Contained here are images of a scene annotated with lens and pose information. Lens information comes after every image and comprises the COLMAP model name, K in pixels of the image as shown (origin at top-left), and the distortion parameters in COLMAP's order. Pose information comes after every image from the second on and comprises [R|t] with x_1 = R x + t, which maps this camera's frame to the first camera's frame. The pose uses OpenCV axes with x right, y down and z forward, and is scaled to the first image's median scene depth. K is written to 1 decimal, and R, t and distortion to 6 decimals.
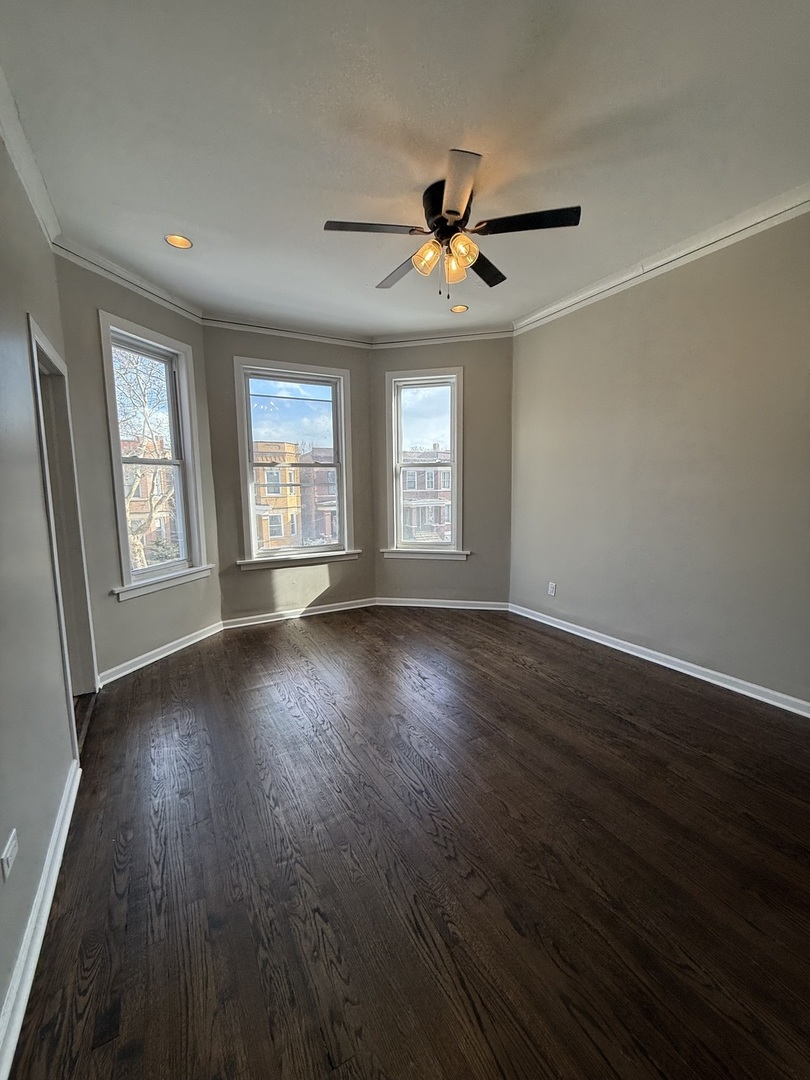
lens RADIAL K [[433.4, 0, 403.3], [0, 433.4, 538.6], [0, 0, 1]] dist [-0.002310, 0.000169]
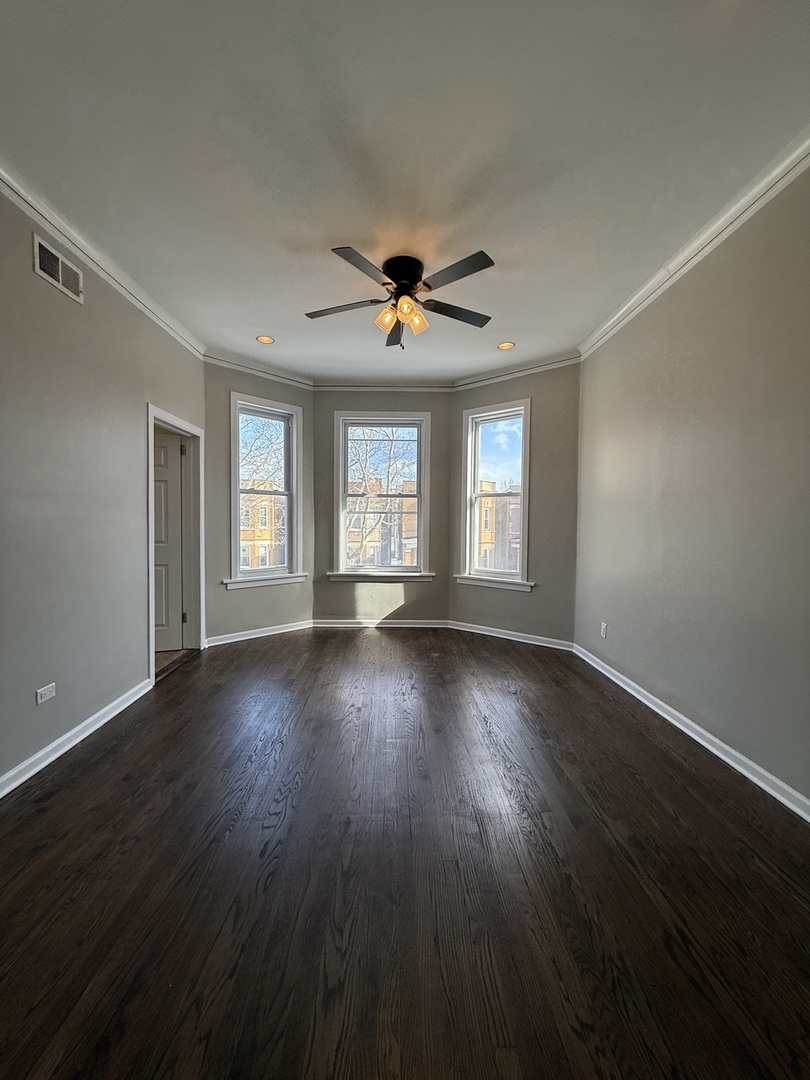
lens RADIAL K [[433.4, 0, 402.0], [0, 433.4, 537.8], [0, 0, 1]] dist [-0.002310, 0.000169]
pose [[0.879404, 0.037743, -0.474577, 0.369917], [-0.080309, 0.994328, -0.069736, 0.021681], [0.469253, 0.099440, 0.877447, 0.007206]]
